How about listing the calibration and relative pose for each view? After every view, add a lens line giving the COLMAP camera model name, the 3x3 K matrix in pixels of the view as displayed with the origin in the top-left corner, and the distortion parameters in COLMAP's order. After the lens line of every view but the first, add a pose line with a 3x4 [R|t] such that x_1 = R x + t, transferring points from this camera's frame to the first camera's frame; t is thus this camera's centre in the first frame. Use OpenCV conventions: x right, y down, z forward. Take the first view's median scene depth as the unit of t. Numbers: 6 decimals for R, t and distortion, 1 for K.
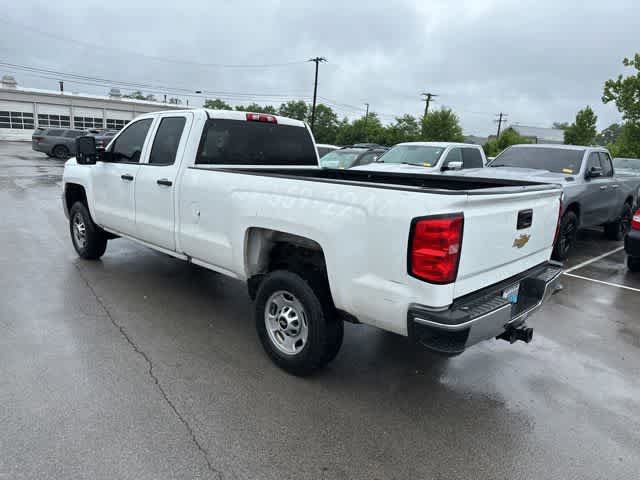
lens RADIAL K [[446.9, 0, 320.0], [0, 446.9, 240.0], [0, 0, 1]] dist [0.028147, -0.023080]
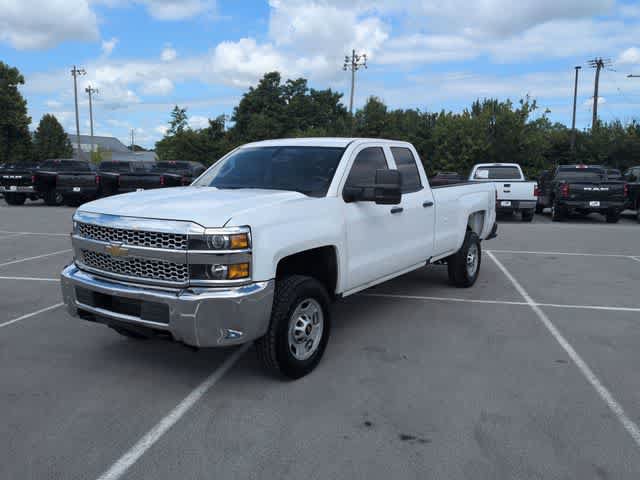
lens RADIAL K [[536.3, 0, 326.3], [0, 536.3, 238.3], [0, 0, 1]] dist [0.016122, -0.007393]
pose [[-0.165035, -0.174288, 0.970766, -1.693539], [0.189587, 0.960302, 0.204640, -0.382162], [-0.967895, 0.217817, -0.125440, 1.464591]]
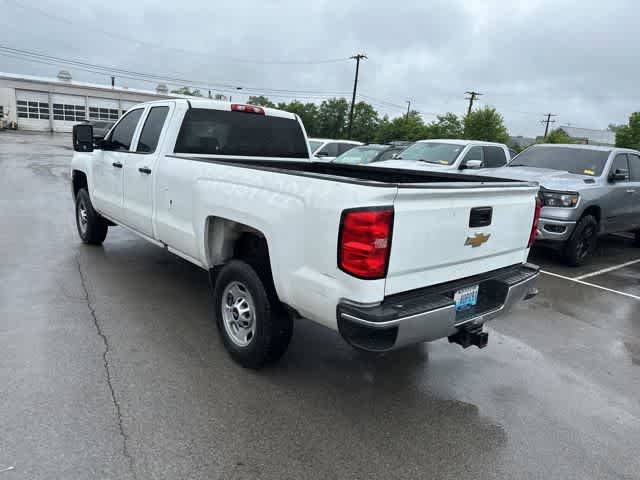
lens RADIAL K [[449.7, 0, 321.1], [0, 449.7, 230.3], [0, 0, 1]] dist [0.011525, -0.000549]
pose [[0.995759, 0.038019, -0.083773, 0.142069], [-0.039330, 0.999127, -0.014063, 0.006180], [0.083165, 0.017298, 0.996386, 0.018860]]
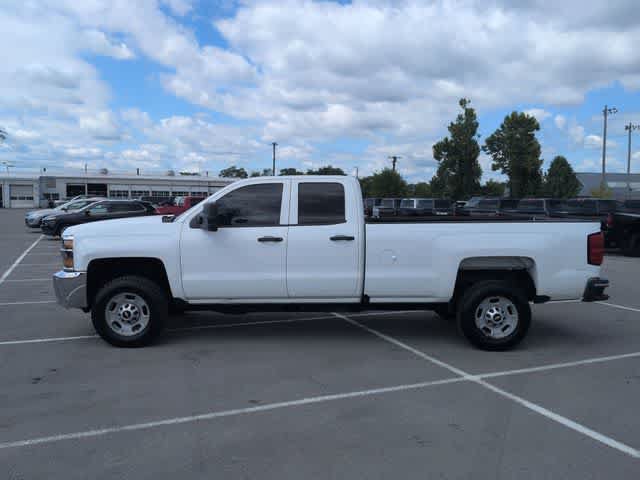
lens RADIAL K [[536.3, 0, 326.3], [0, 536.3, 238.3], [0, 0, 1]] dist [0.016122, -0.007393]
pose [[0.712188, -0.086421, 0.696649, -1.354091], [0.169672, 0.984161, -0.051369, -0.064657], [-0.681175, 0.154786, 0.715571, 0.039647]]
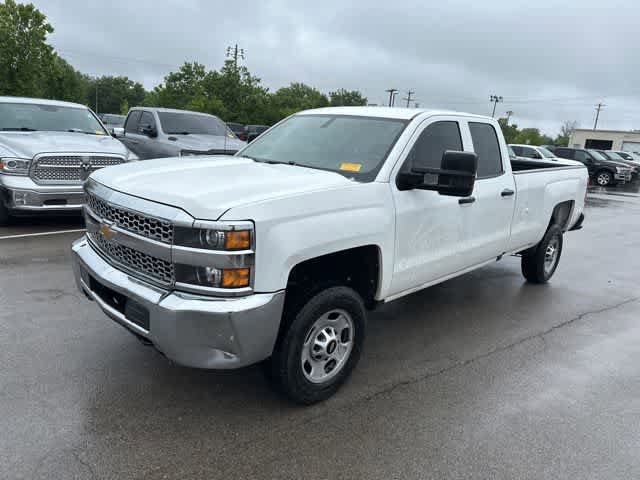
lens RADIAL K [[446.9, 0, 320.0], [0, 446.9, 240.0], [0, 0, 1]] dist [0.028147, -0.023080]
pose [[0.043807, -0.281947, 0.958429, -1.361127], [0.144464, 0.951055, 0.273175, -0.362180], [-0.988540, 0.126492, 0.082394, 1.353597]]
